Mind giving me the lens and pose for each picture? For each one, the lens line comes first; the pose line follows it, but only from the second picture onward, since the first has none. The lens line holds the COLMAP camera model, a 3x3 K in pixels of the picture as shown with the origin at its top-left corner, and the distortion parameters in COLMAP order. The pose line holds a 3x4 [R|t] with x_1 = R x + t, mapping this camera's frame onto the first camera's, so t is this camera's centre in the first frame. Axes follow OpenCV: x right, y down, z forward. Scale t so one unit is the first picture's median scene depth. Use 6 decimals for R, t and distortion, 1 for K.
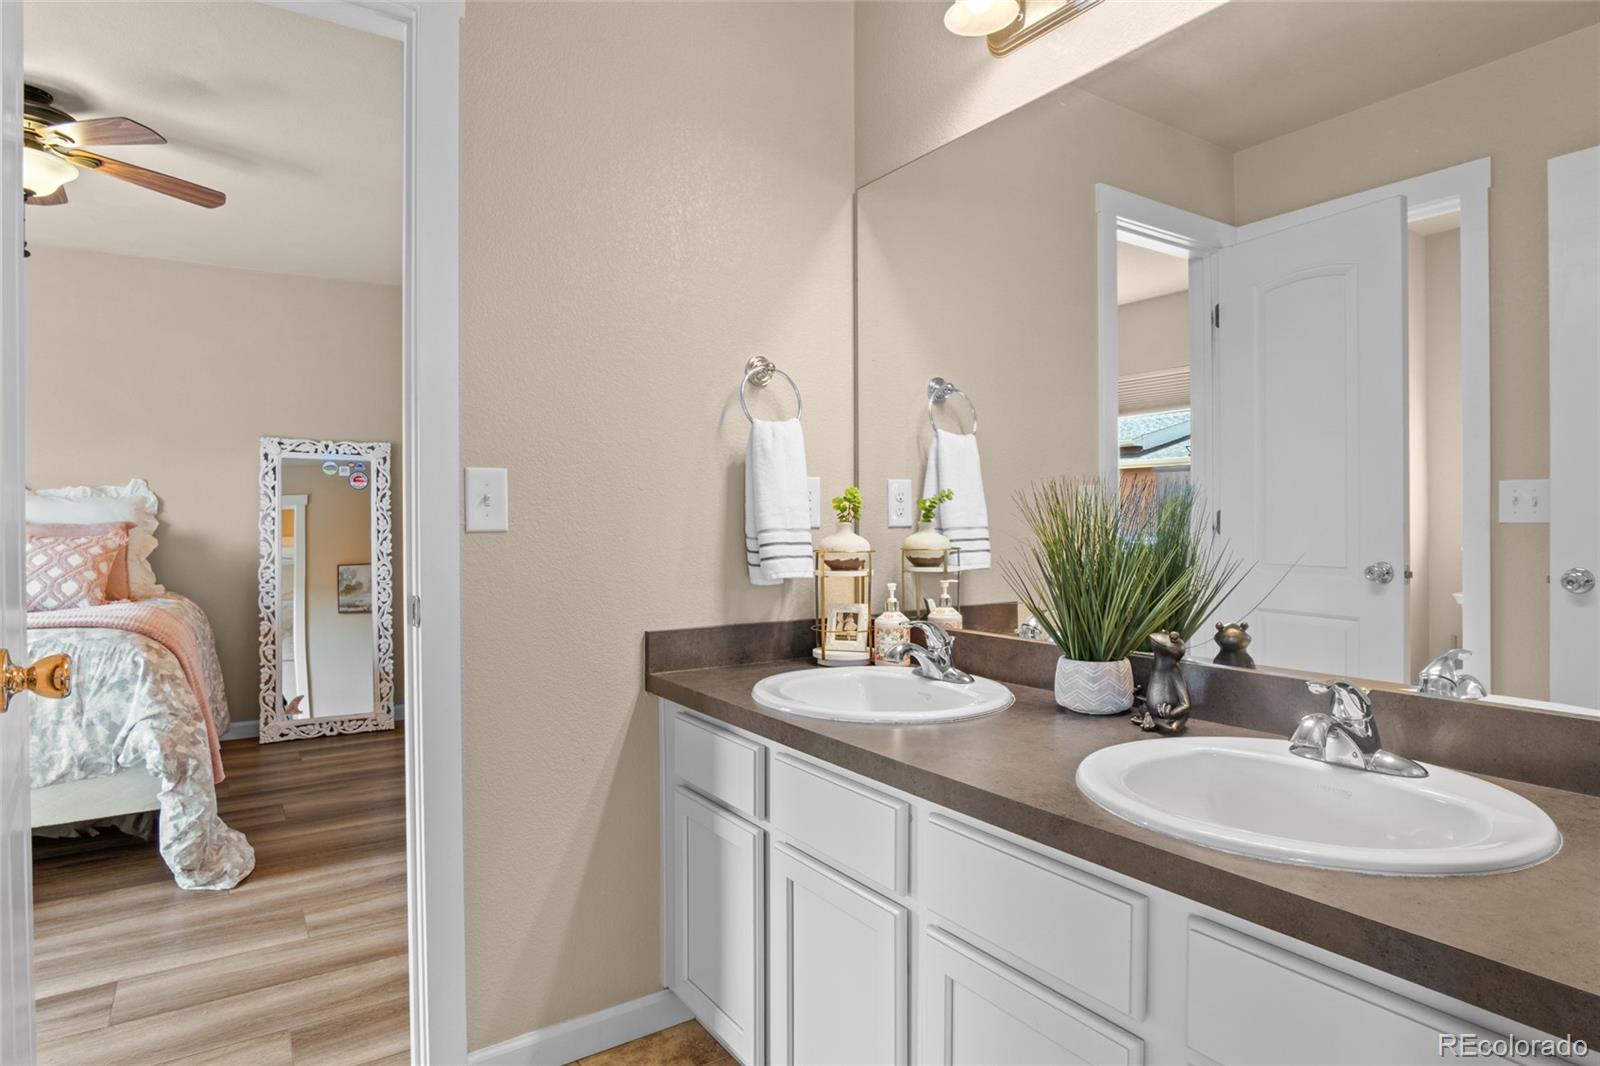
lens RADIAL K [[858.4, 0, 792.7], [0, 858.4, 532.1], [0, 0, 1]] dist [-0.034755, 0.010109]
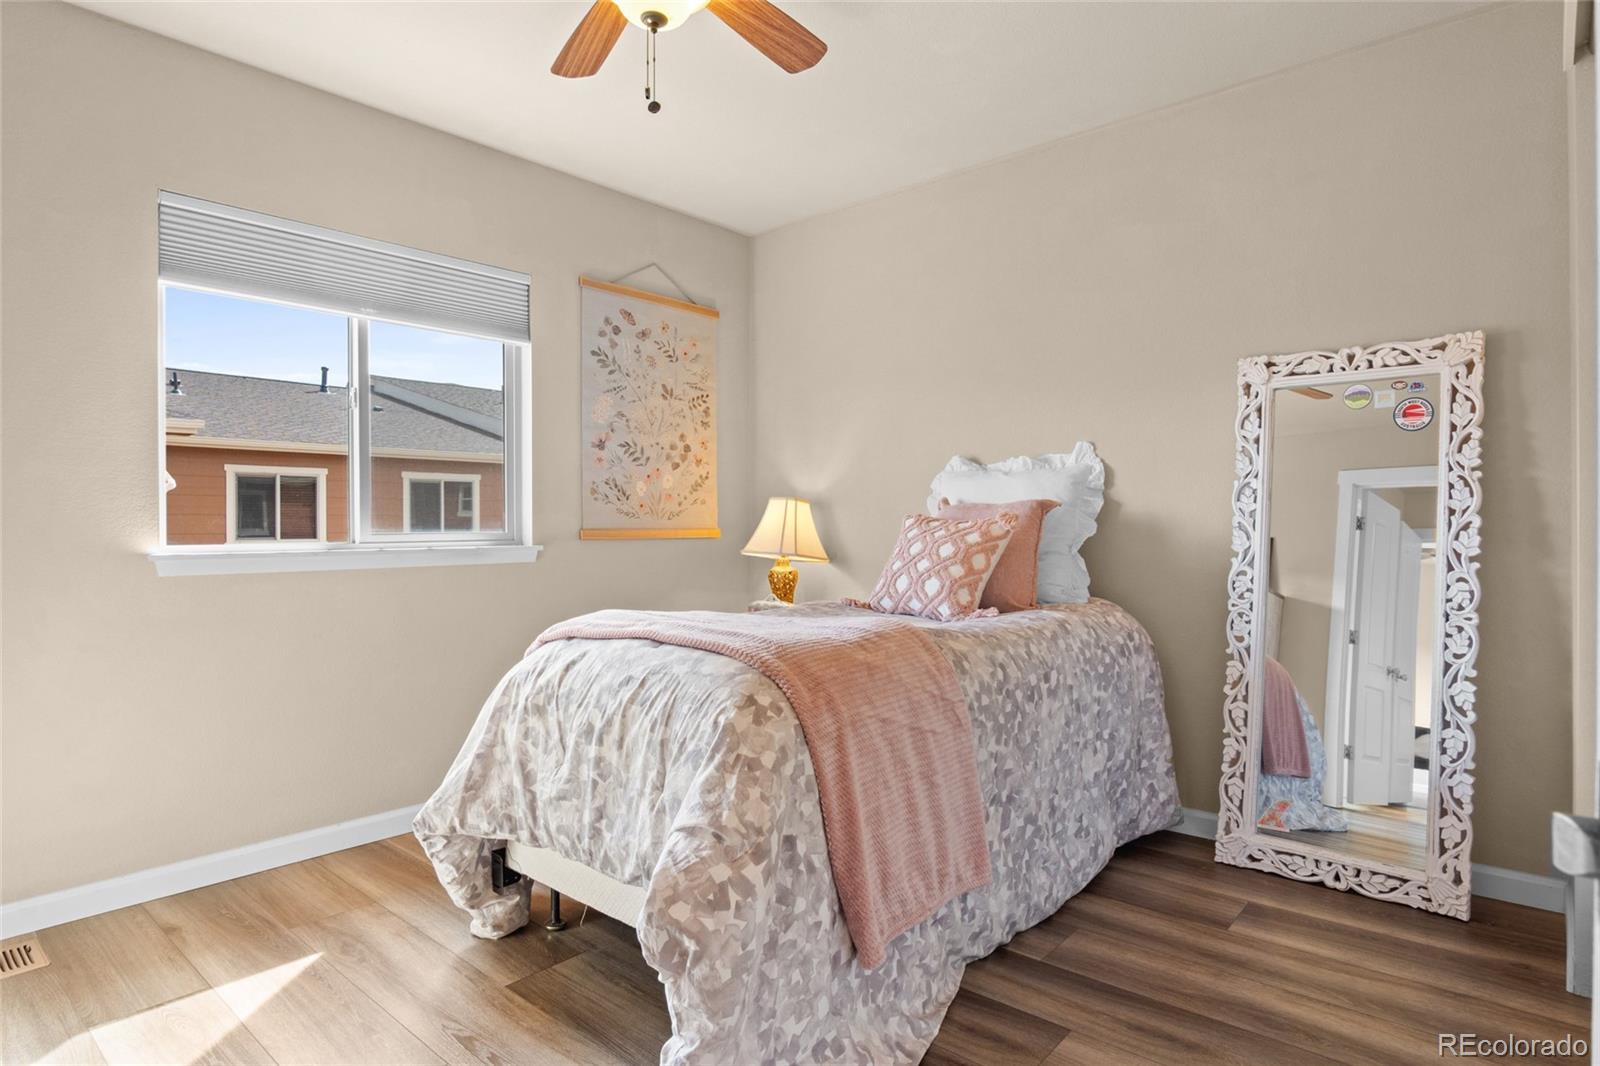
lens RADIAL K [[858.4, 0, 860.7], [0, 858.4, 533.4], [0, 0, 1]] dist [-0.034755, 0.010109]
pose [[0.265528, 0.009904, -0.964052, -0.108565], [-0.003360, 0.999951, 0.009347, 0.009133], [0.964097, 0.000757, 0.265548, 0.579707]]
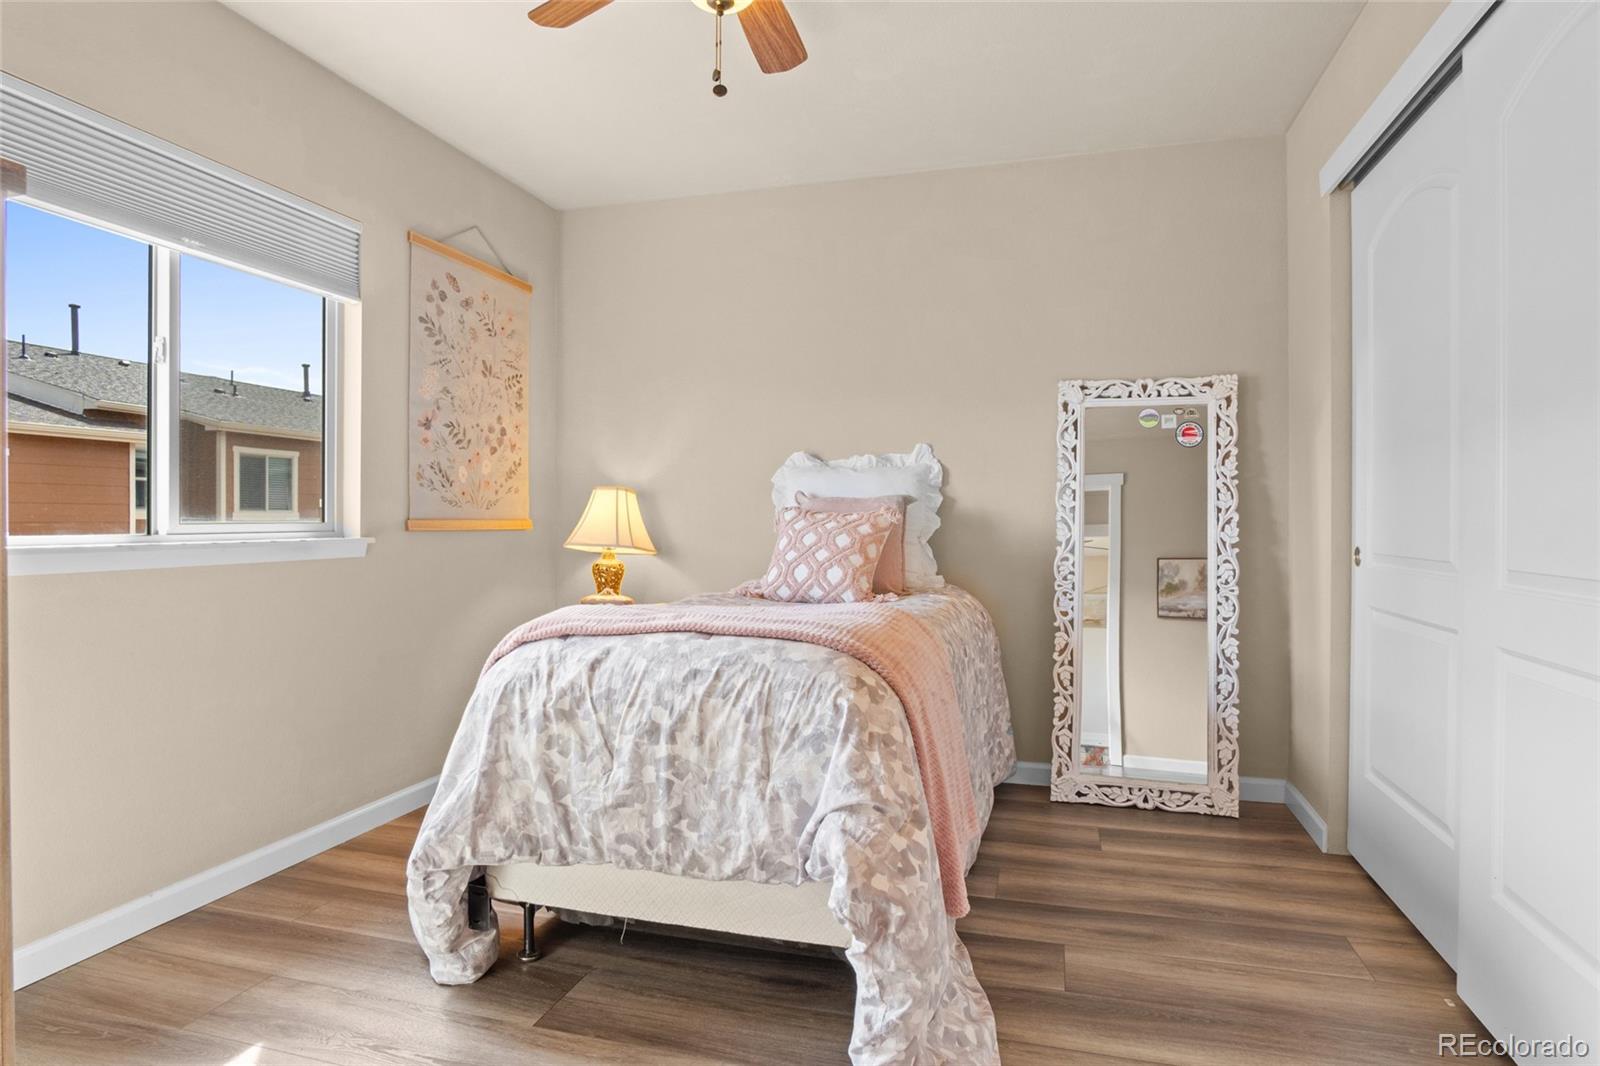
lens RADIAL K [[858.4, 0, 805.4], [0, 858.4, 524.7], [0, 0, 1]] dist [-0.034755, 0.010109]
pose [[0.635716, 0.007385, -0.771888, -0.196190], [-0.009797, 0.999951, 0.001498, 0.013846], [0.771861, 0.006610, 0.635757, 0.363231]]
